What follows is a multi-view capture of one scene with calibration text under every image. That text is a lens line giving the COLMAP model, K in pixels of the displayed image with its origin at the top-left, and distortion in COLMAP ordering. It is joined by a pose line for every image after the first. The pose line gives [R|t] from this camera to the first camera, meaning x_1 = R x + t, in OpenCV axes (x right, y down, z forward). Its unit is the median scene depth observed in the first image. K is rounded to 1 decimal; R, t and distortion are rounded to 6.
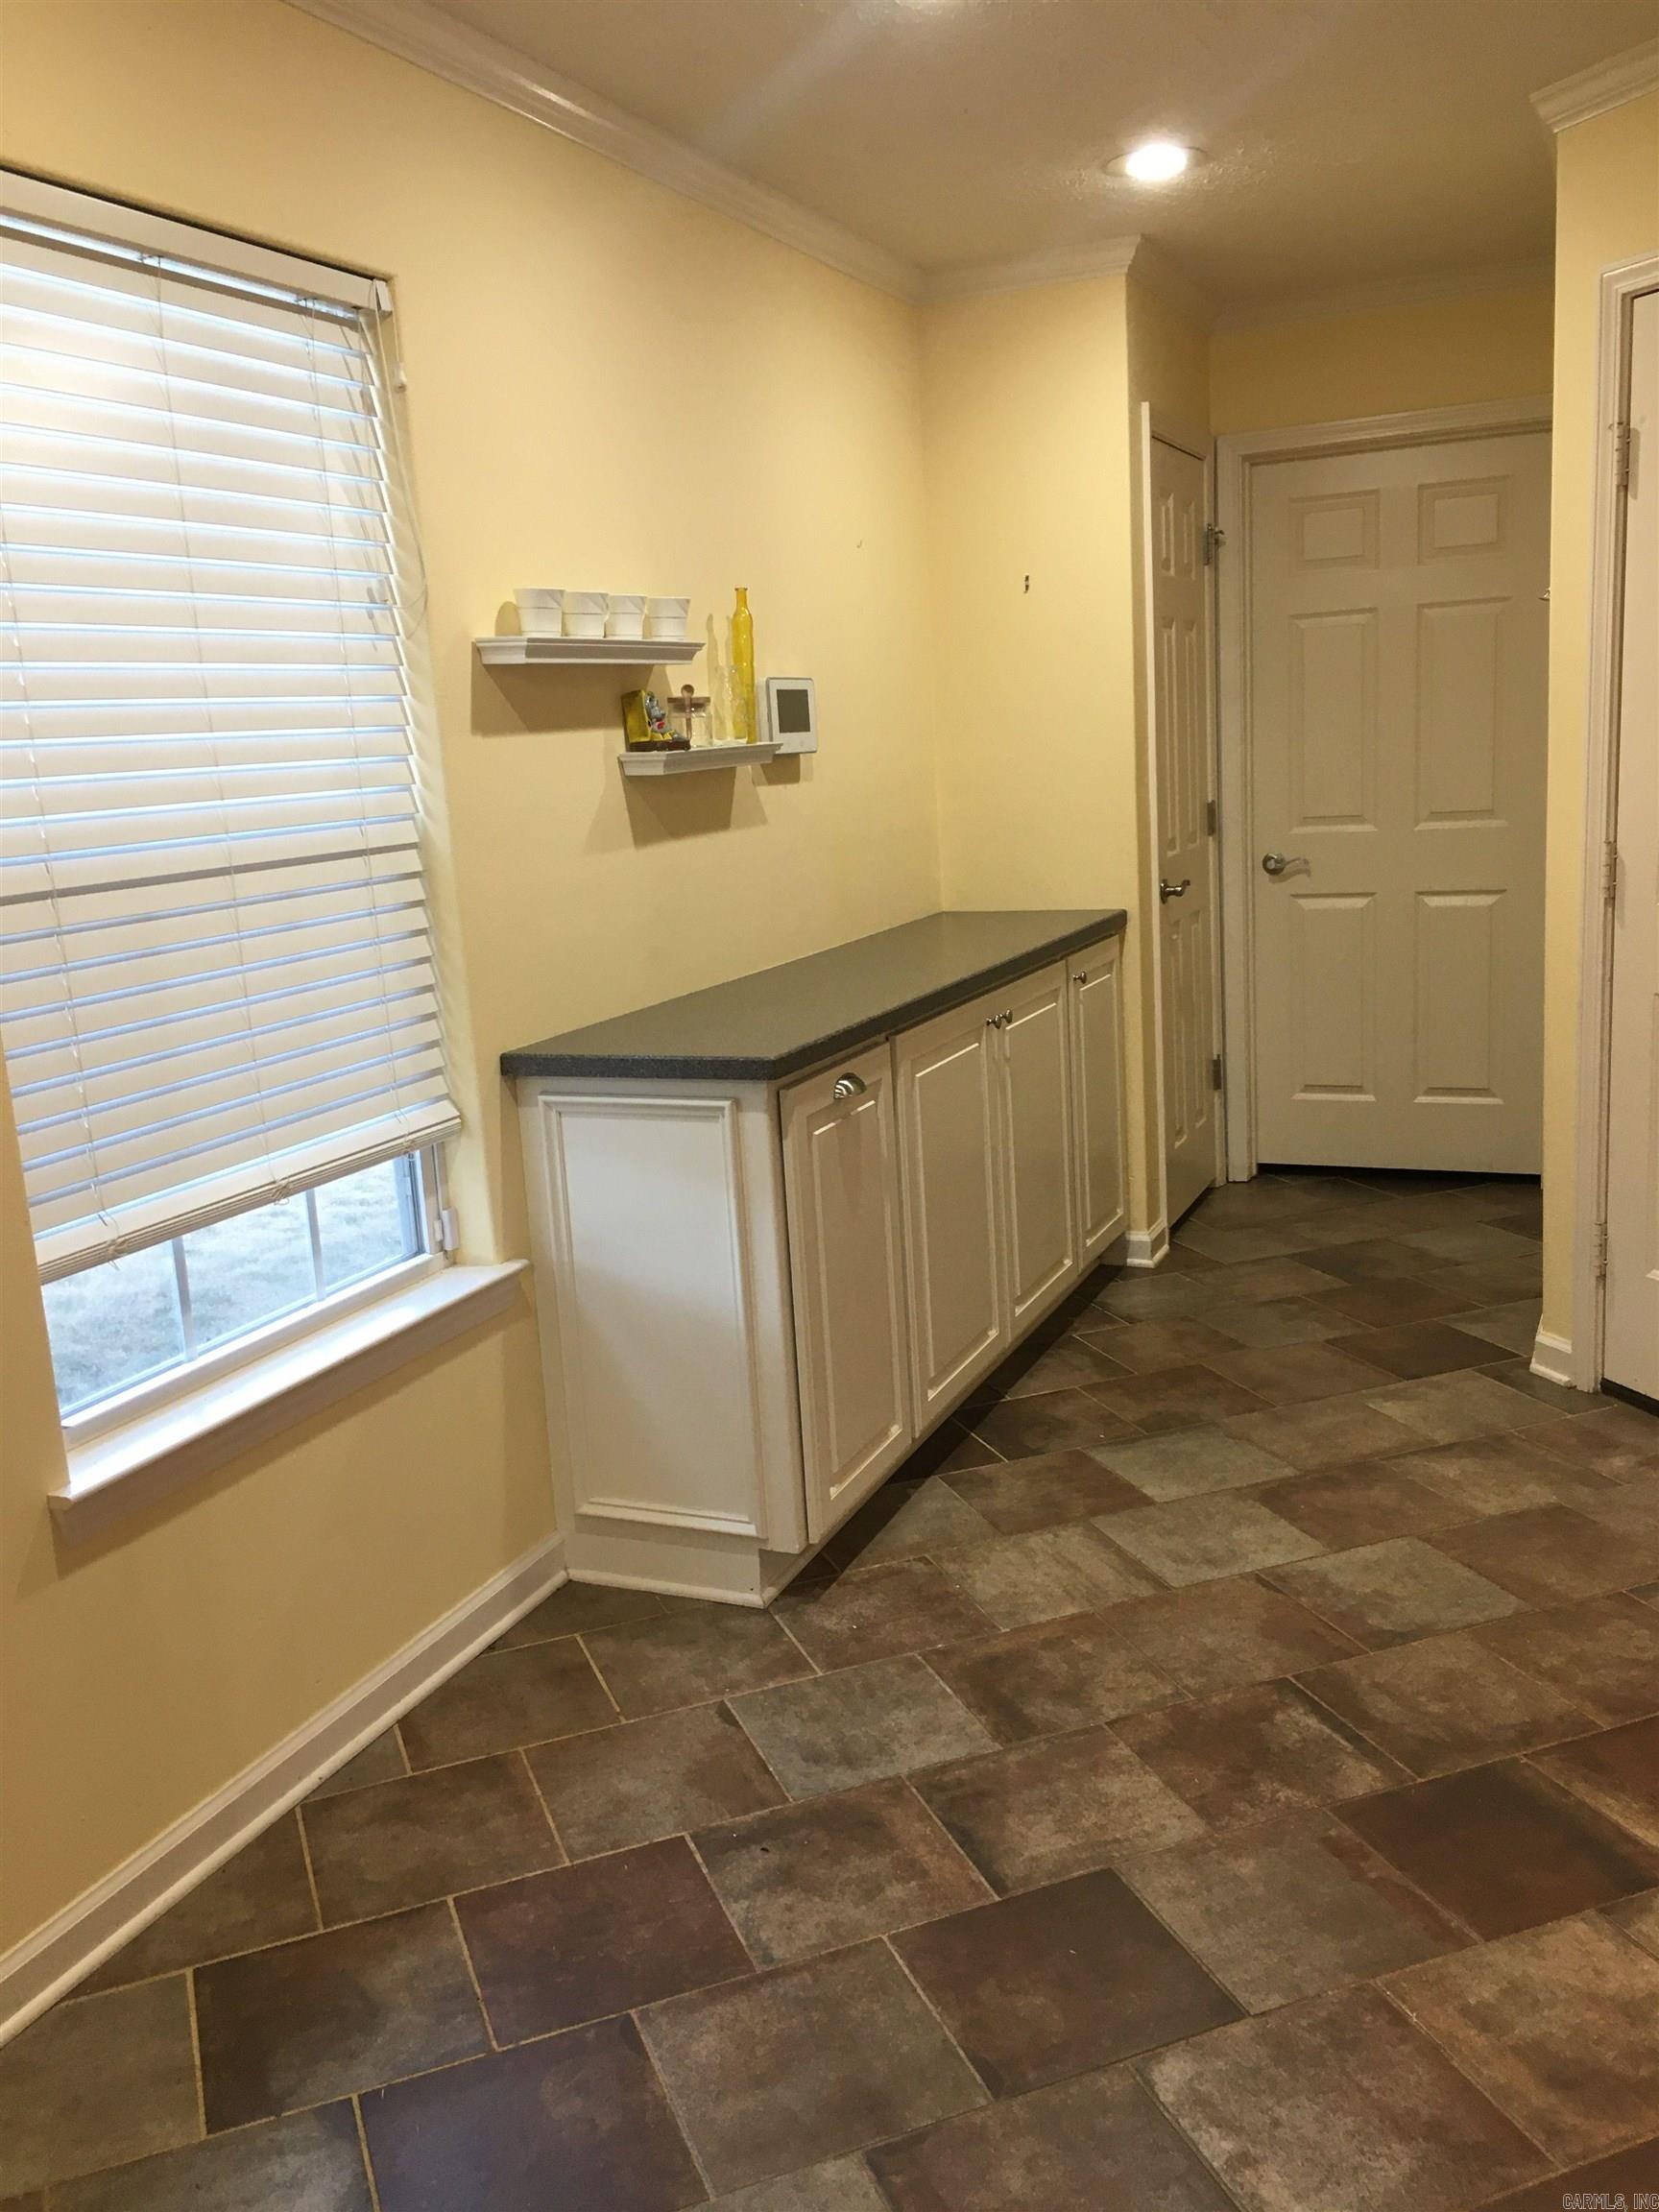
lens RADIAL K [[1898.6, 0, 835.3], [0, 1898.6, 1116.1], [0, 0, 1]] dist [0.059221, -0.063402]
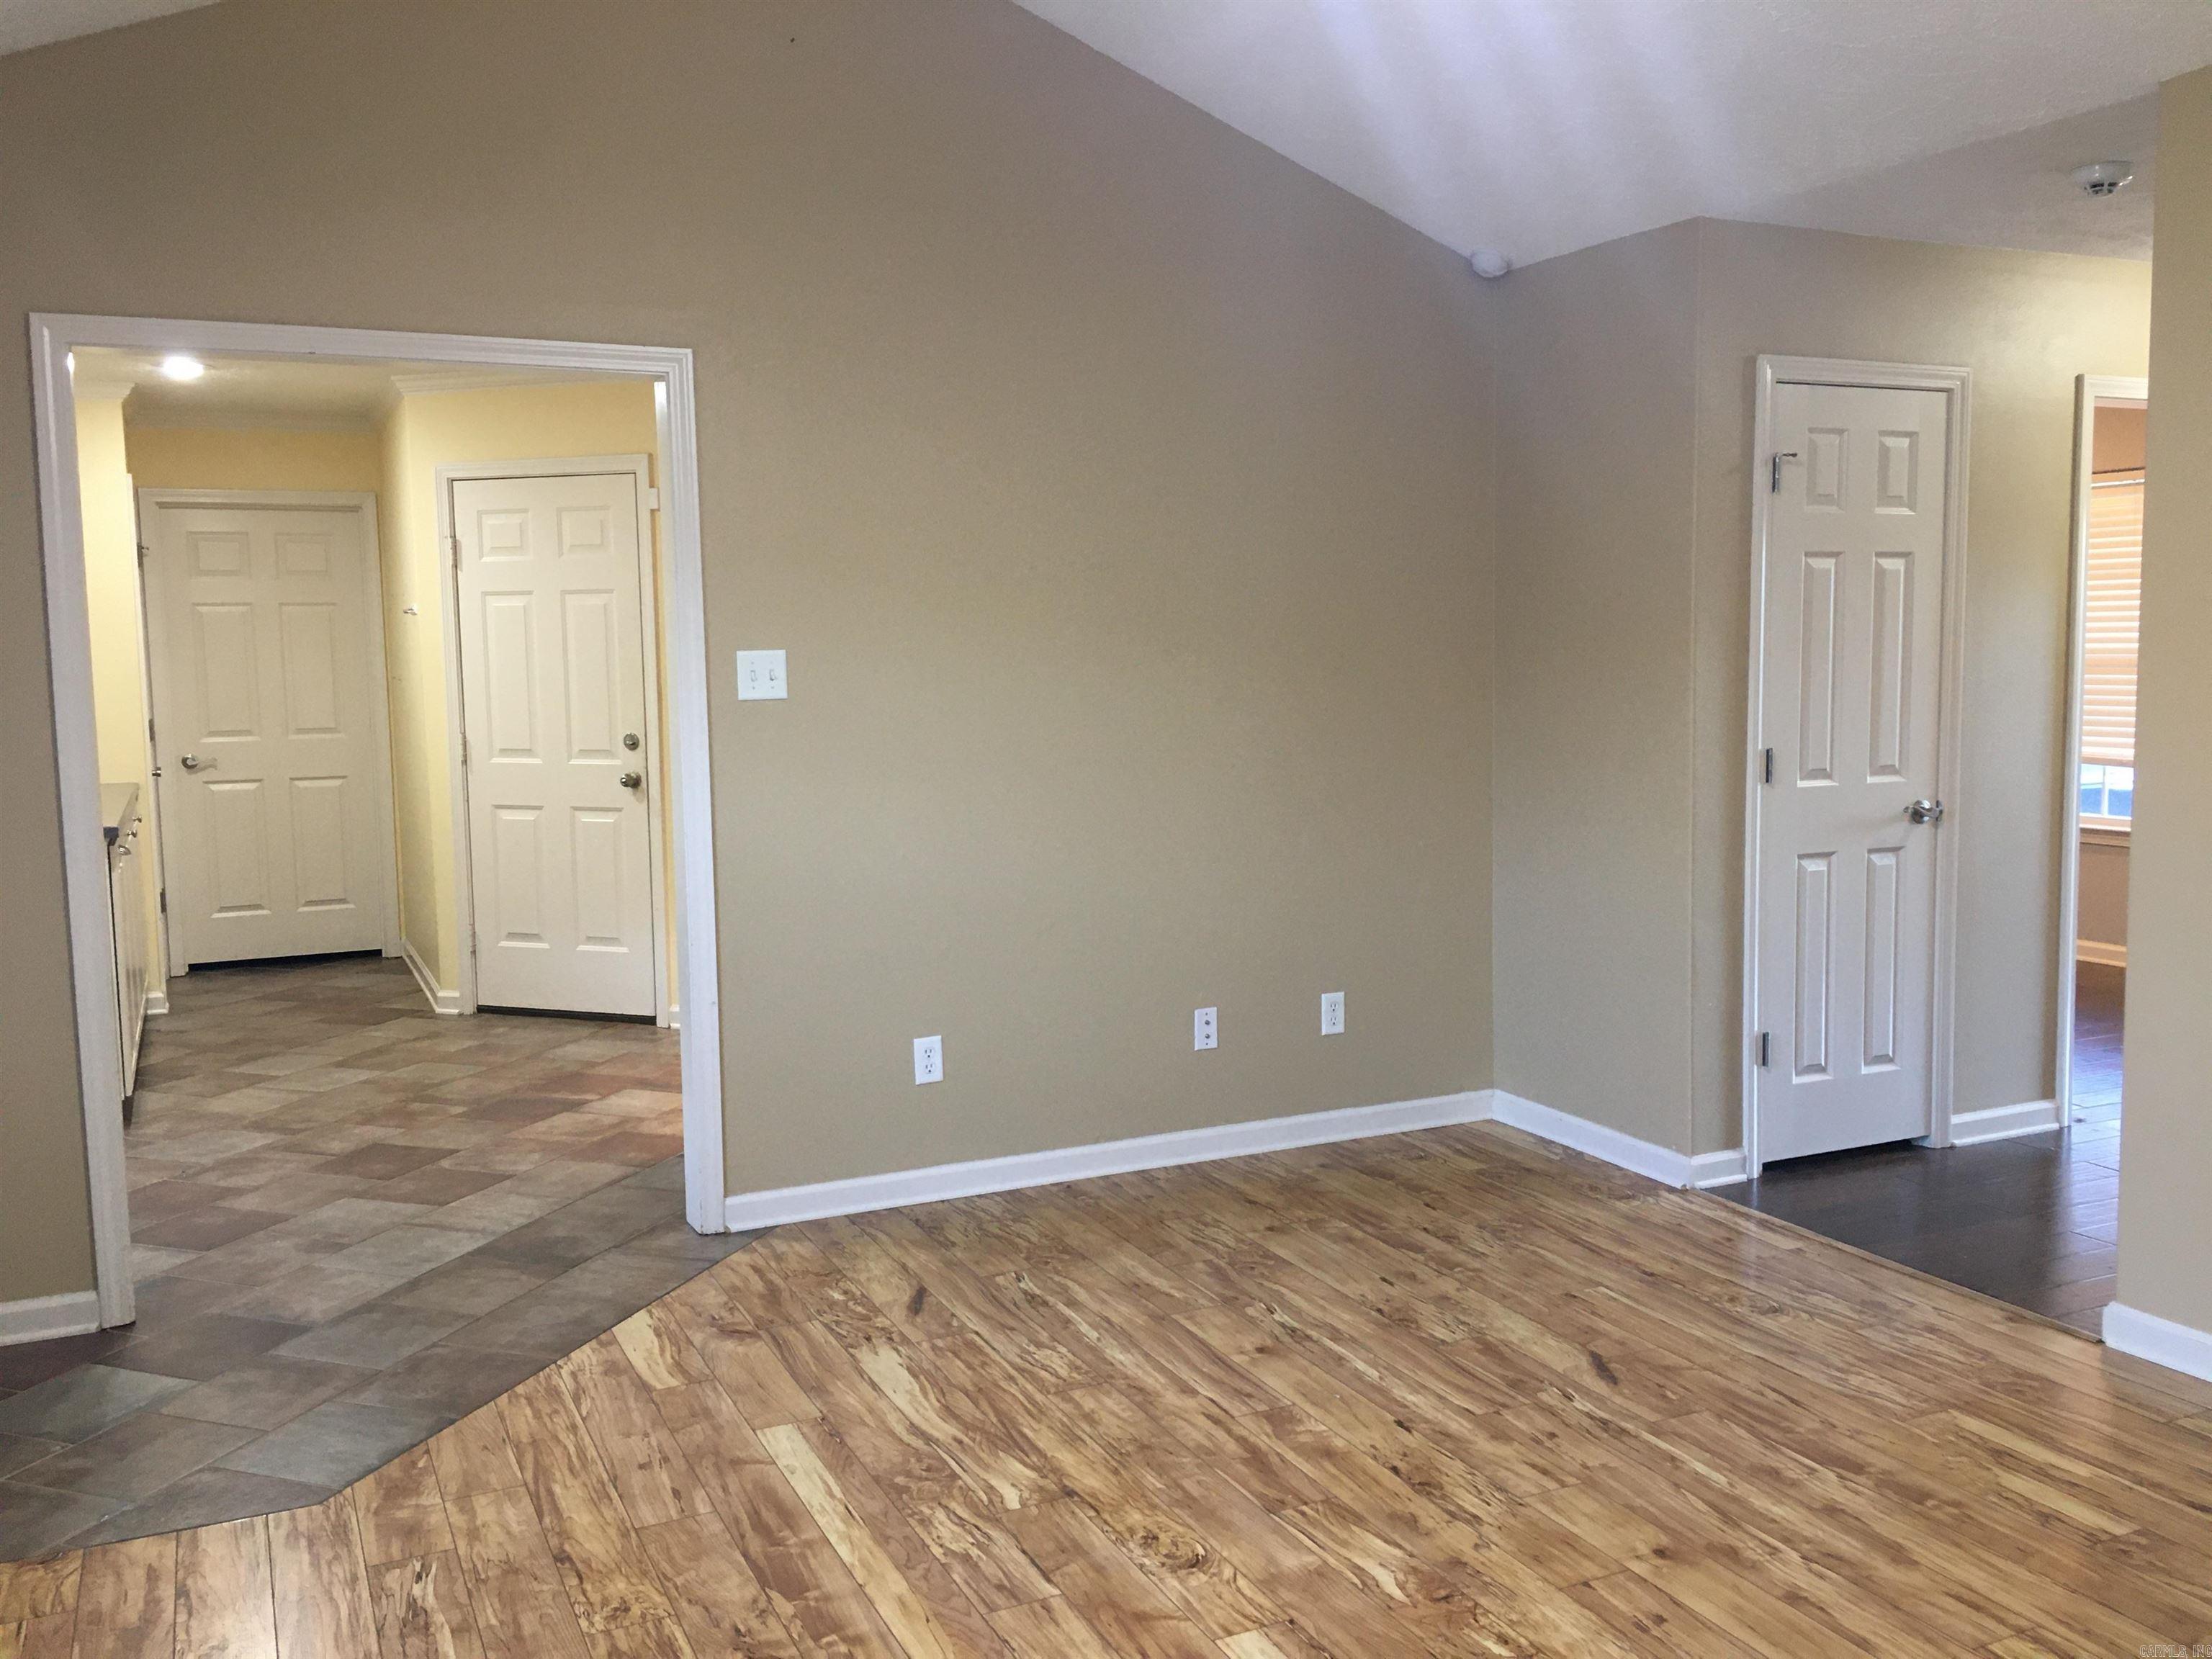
lens RADIAL K [[1898.6, 0, 1093.4], [0, 1898.6, 828.3], [0, 0, 1]] dist [0.059221, -0.063402]
pose [[0.669215, -0.026444, 0.742598, -0.609211], [0.125180, 0.989096, -0.077588, 0.184243], [-0.732449, 0.144881, 0.665228, -0.768433]]
